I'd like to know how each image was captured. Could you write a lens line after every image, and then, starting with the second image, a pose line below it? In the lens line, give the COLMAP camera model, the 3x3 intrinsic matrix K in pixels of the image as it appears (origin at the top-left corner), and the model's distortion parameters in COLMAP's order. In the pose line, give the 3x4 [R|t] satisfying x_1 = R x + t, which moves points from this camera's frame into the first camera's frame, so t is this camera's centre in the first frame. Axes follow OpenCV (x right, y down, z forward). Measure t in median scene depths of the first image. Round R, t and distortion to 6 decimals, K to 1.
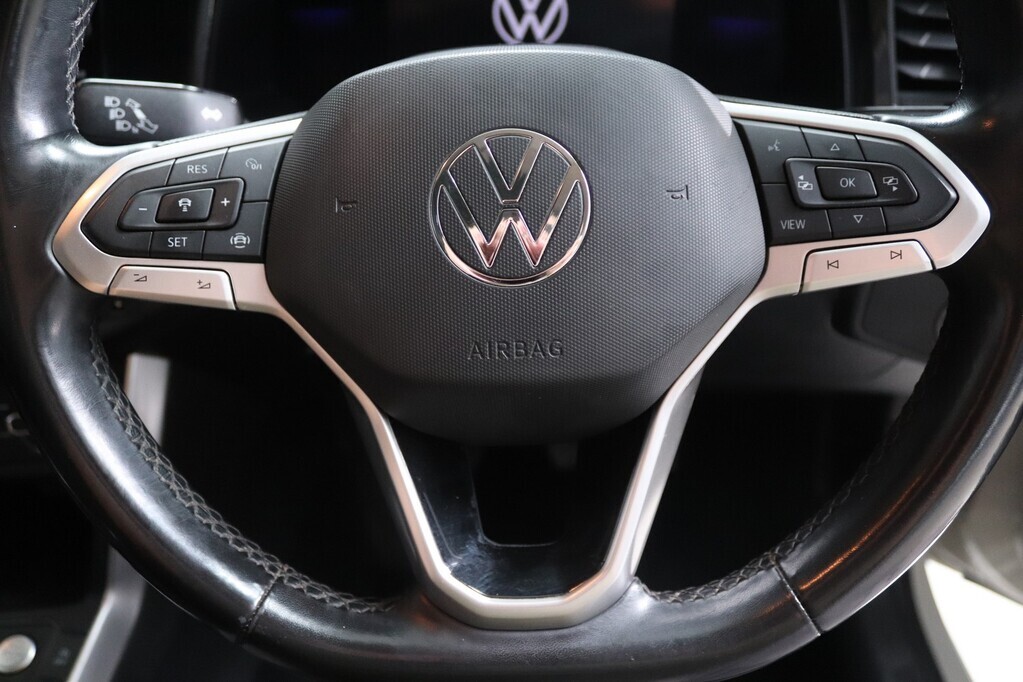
lens RADIAL K [[800.2, 0, 511.5], [0, 800.2, 341.0], [0, 0, 1]] dist [-0.058465, 0.001610]
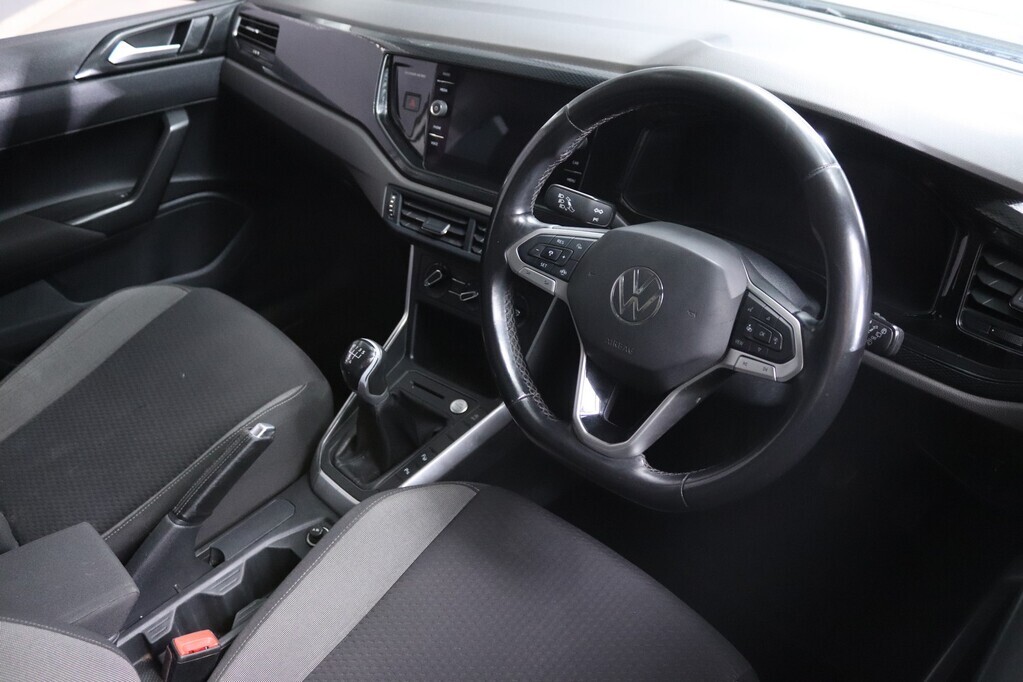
lens RADIAL K [[800.2, 0, 511.5], [0, 800.2, 341.0], [0, 0, 1]] dist [-0.058465, 0.001610]
pose [[0.731881, 0.375437, -0.568680, 1.138018], [-0.357084, 0.922081, 0.149189, -0.246505], [0.580380, 0.093878, 0.808916, -1.250053]]
